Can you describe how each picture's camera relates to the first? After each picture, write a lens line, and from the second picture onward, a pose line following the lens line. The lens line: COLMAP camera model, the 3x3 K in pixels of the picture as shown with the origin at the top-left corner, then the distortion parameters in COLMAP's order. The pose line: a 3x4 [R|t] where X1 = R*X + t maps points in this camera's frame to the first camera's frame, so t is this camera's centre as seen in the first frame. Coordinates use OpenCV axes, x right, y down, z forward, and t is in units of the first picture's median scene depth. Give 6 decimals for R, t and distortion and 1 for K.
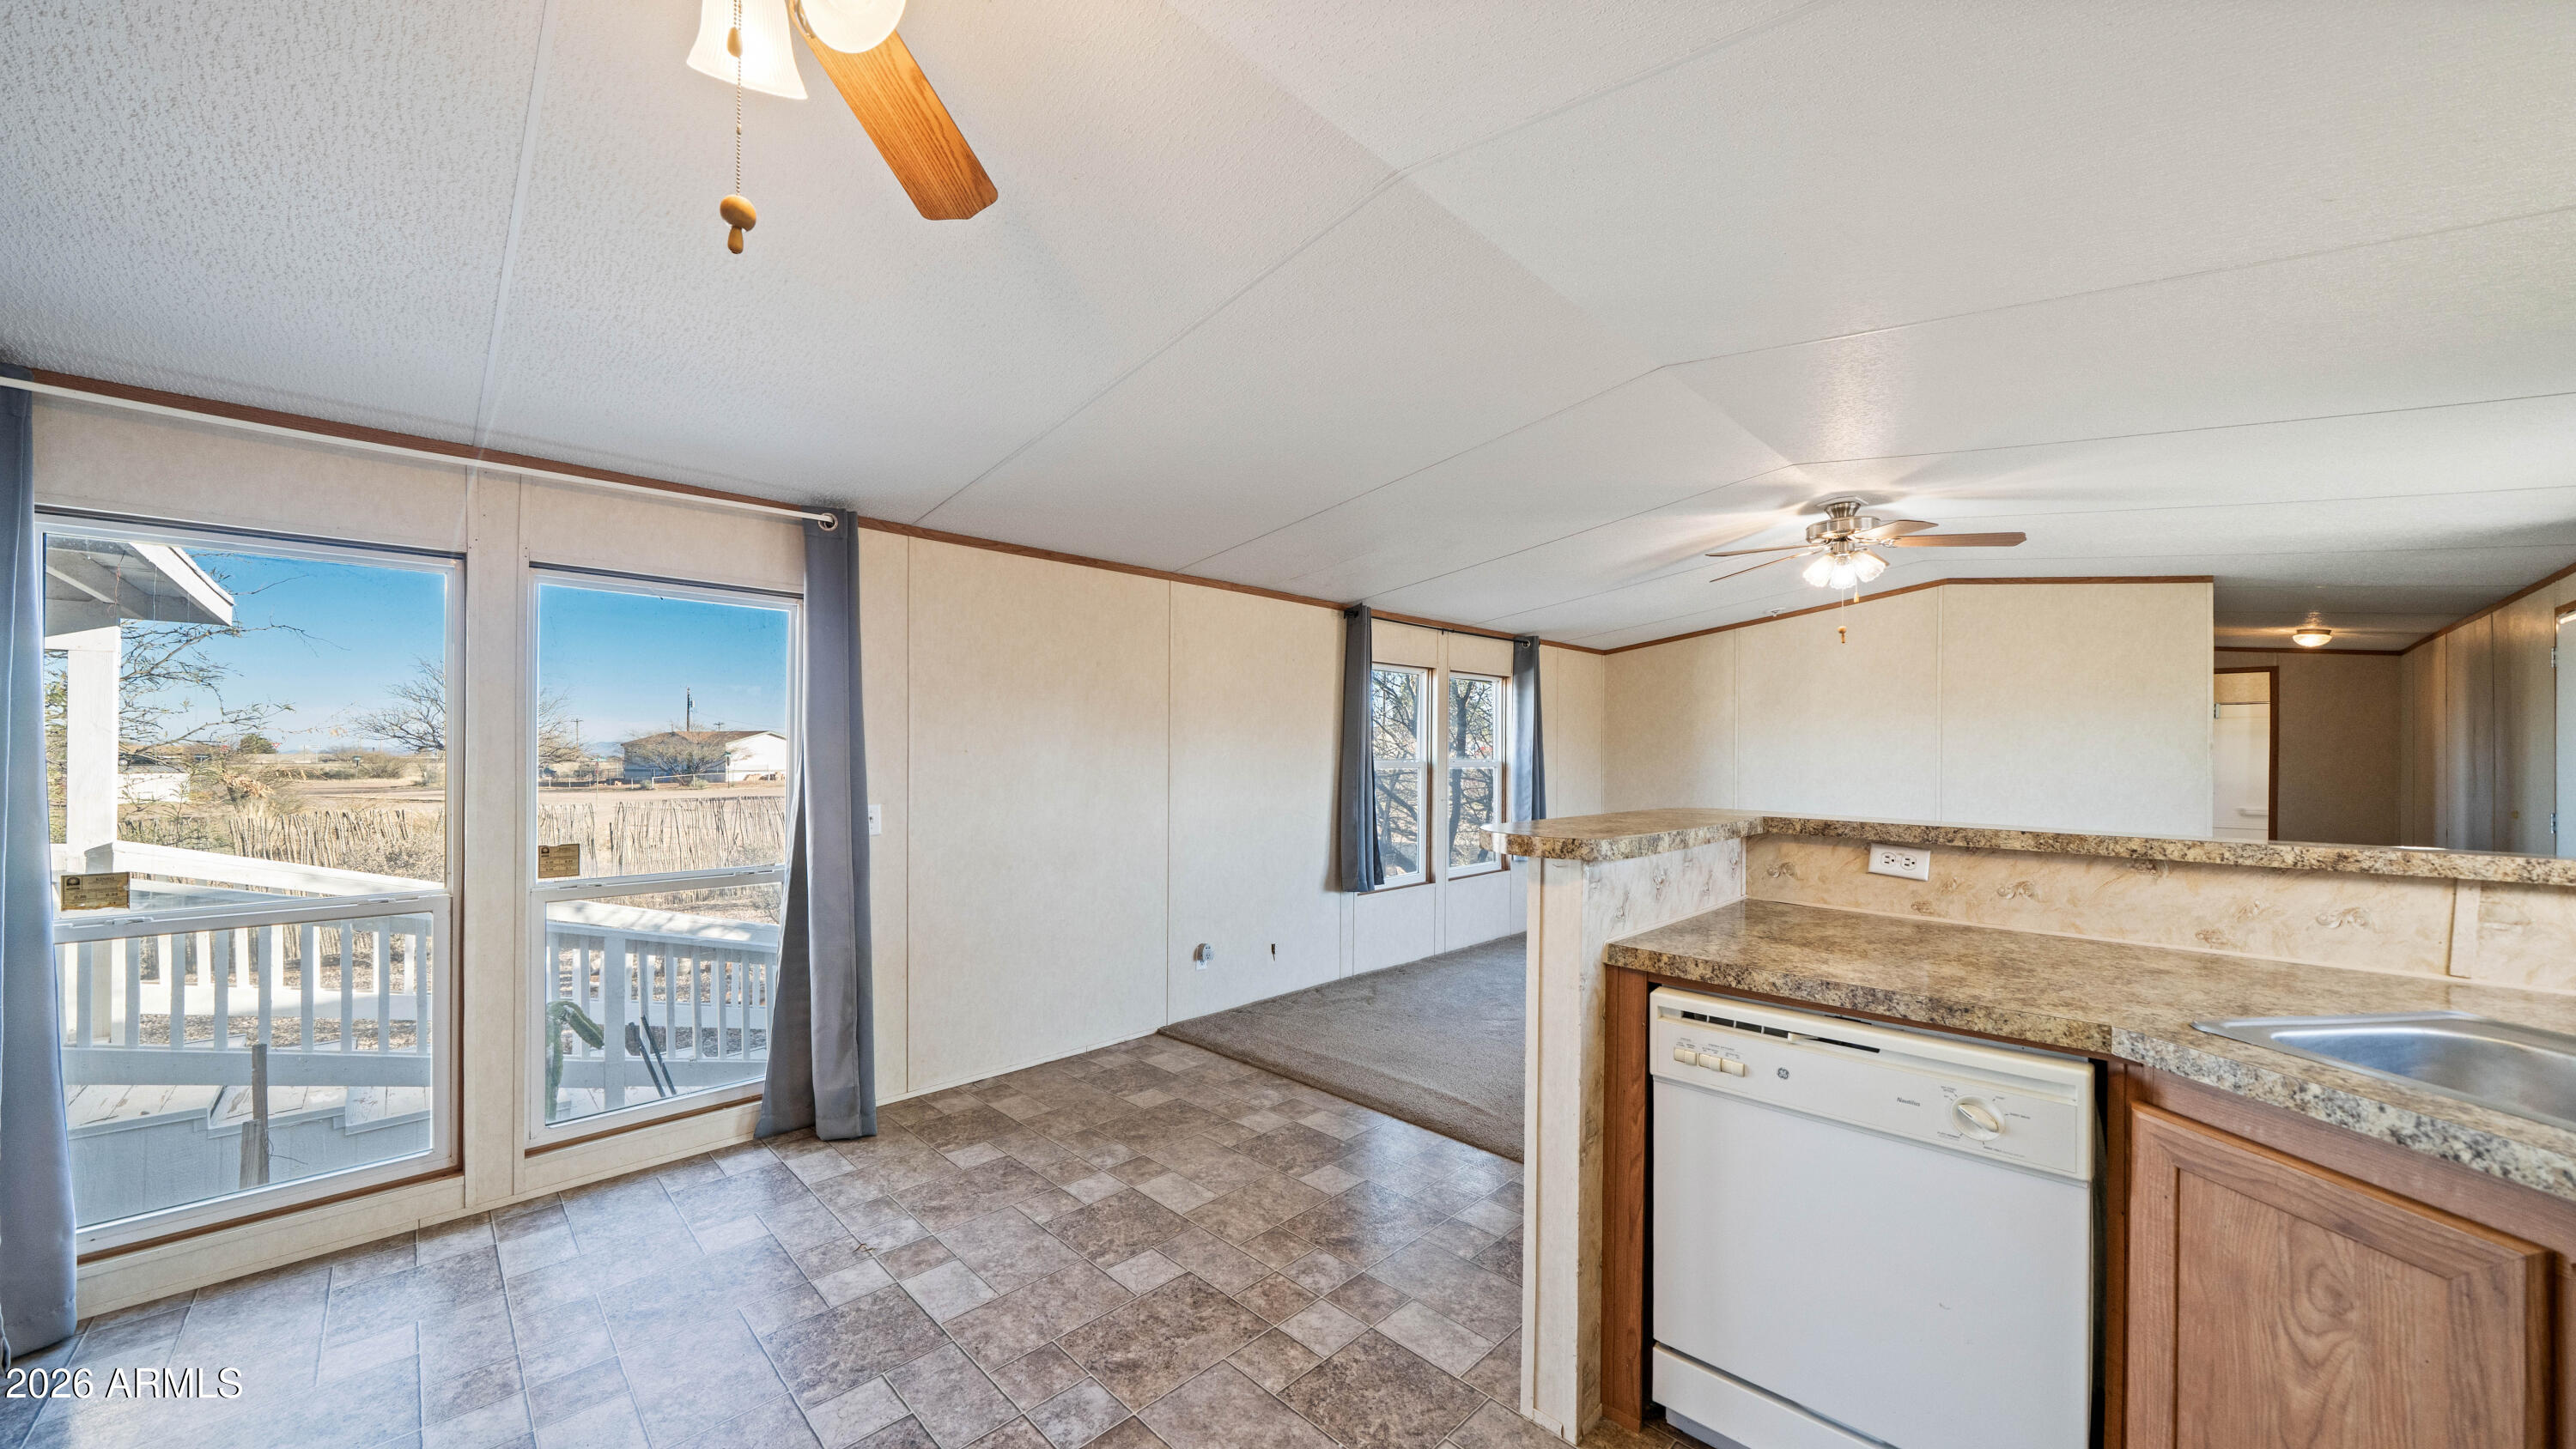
lens RADIAL K [[910.7, 0, 1284.5], [0, 910.7, 757.3], [0, 0, 1]] dist [-0.000512, -0.000058]
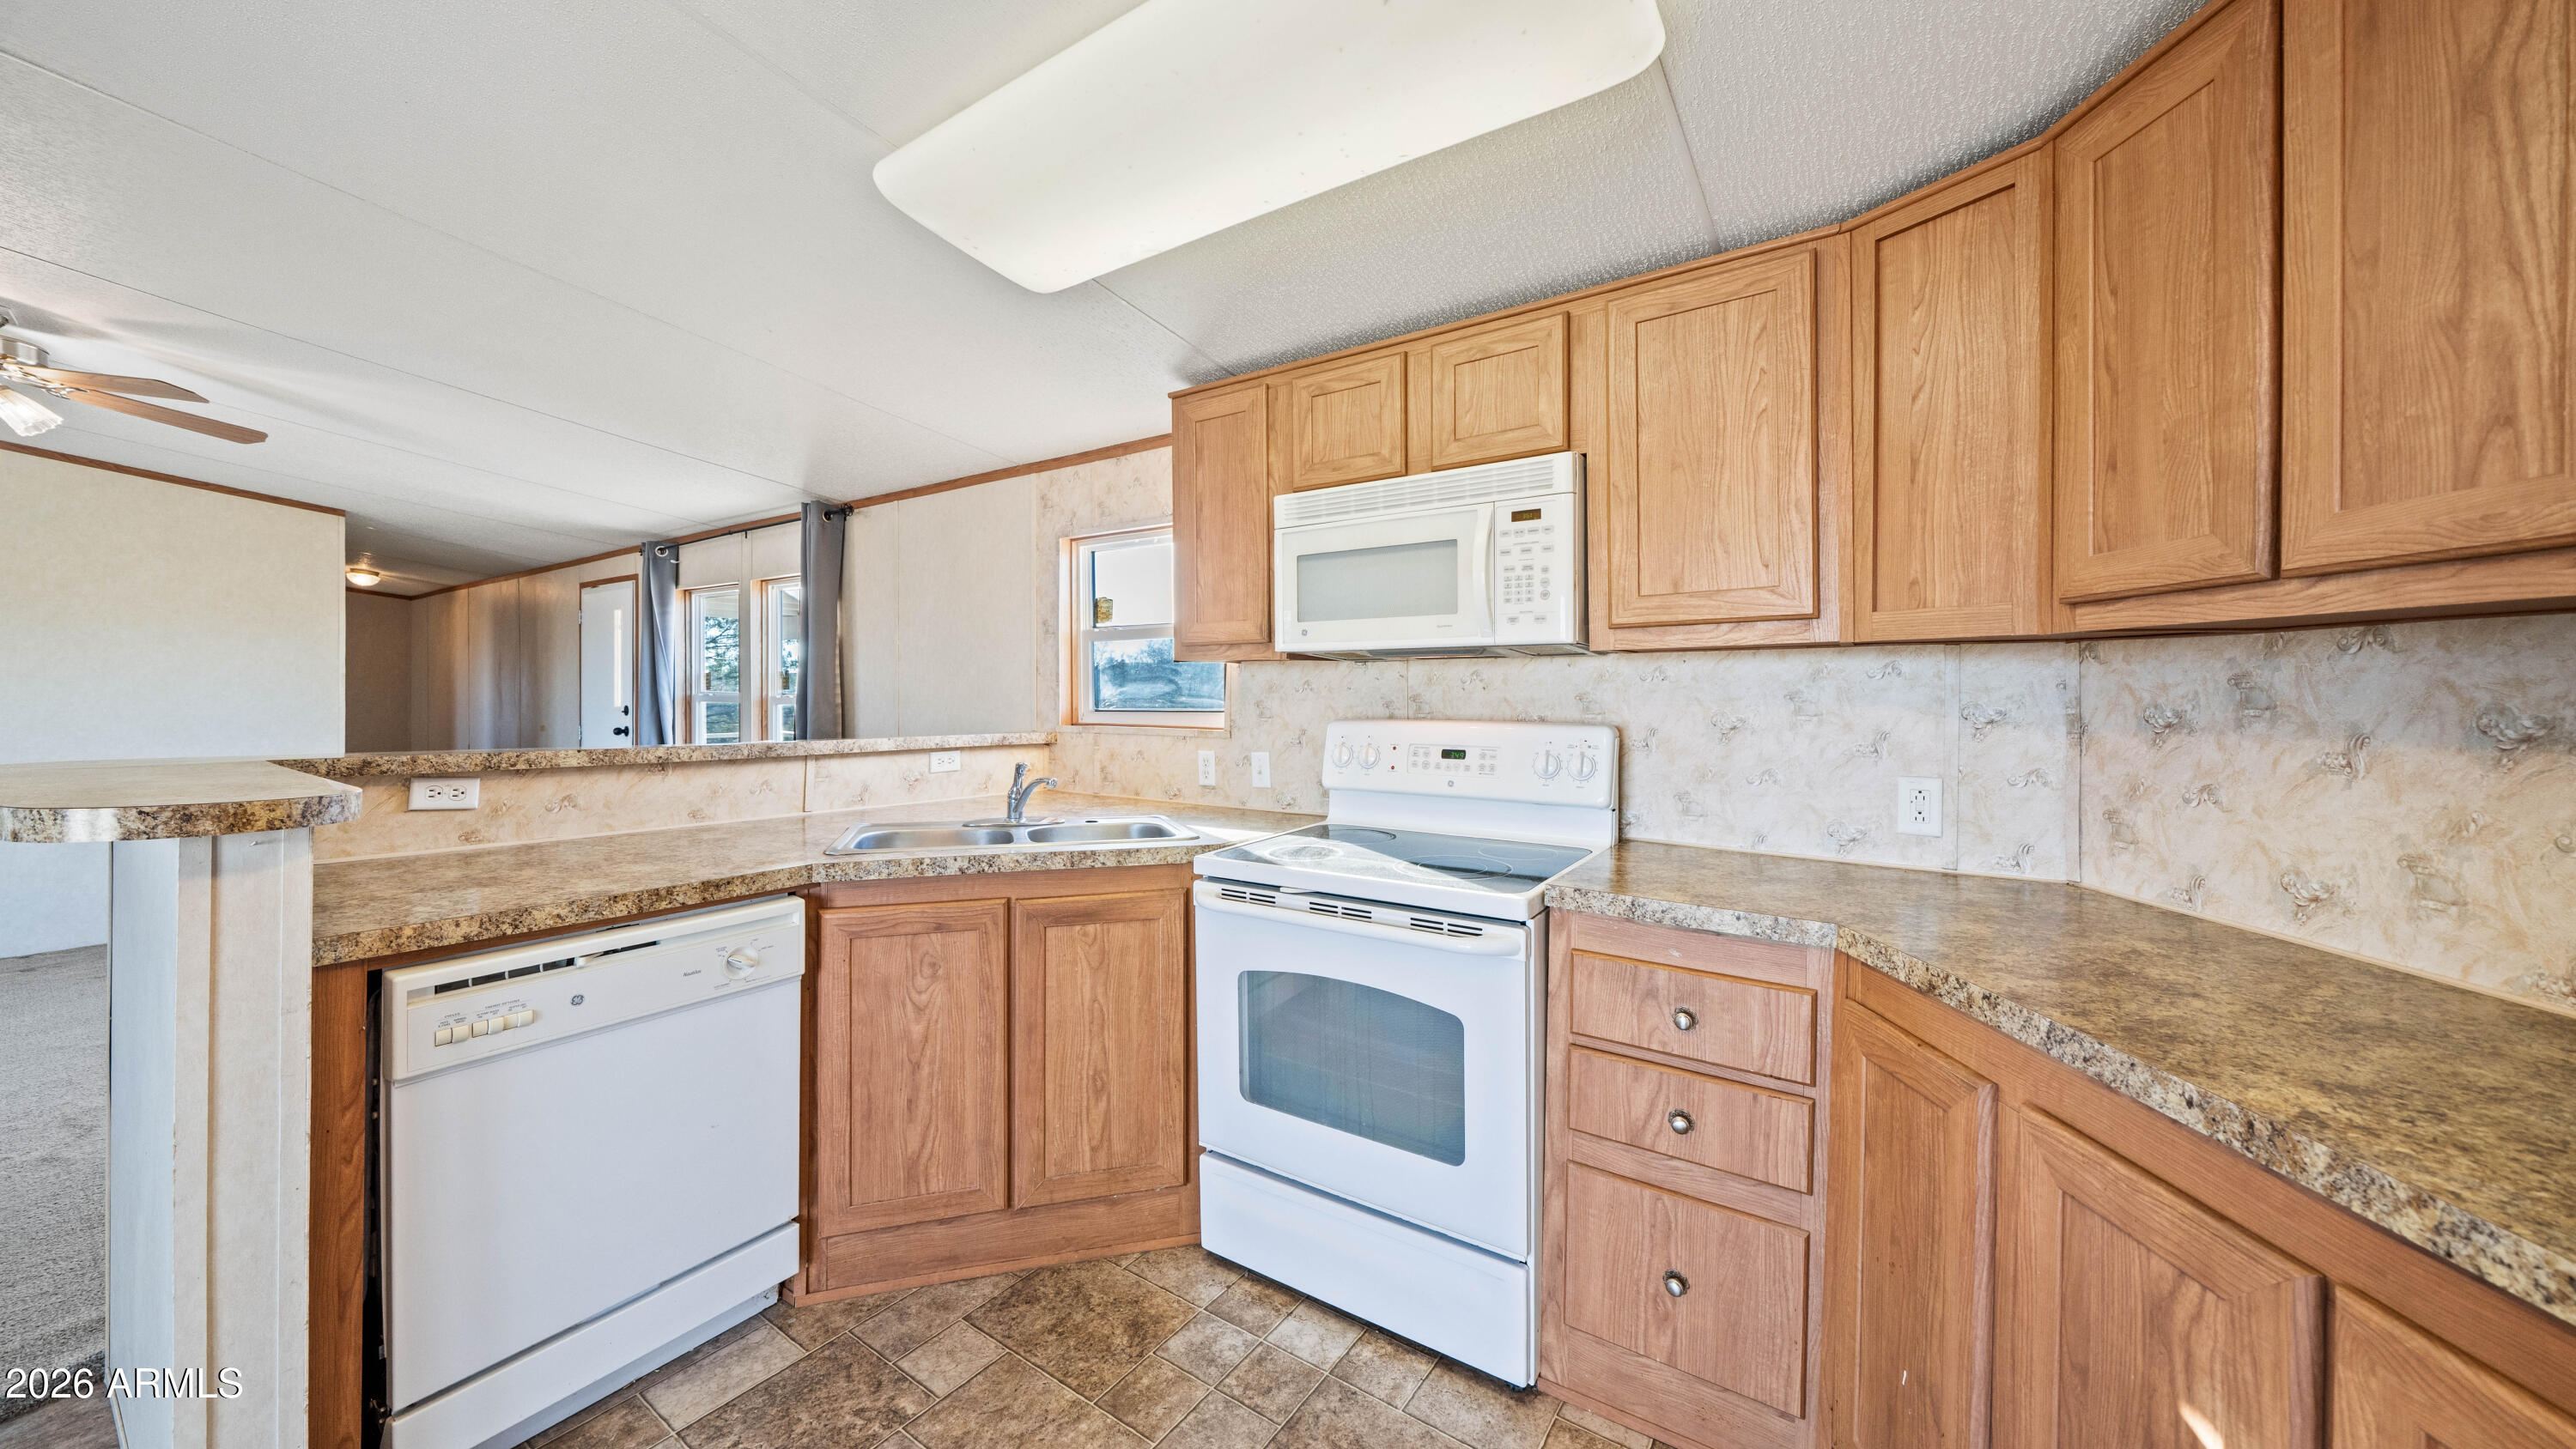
lens RADIAL K [[896.4, 0, 1292.4], [0, 896.4, 694.3], [0, 0, 1]] dist [-0.000003, -0.000005]
pose [[-0.196772, -0.006157, 0.980430, -0.547323], [-0.002410, 0.999980, 0.005796, 0.003357], [-0.980446, -0.001222, -0.196783, 0.405808]]
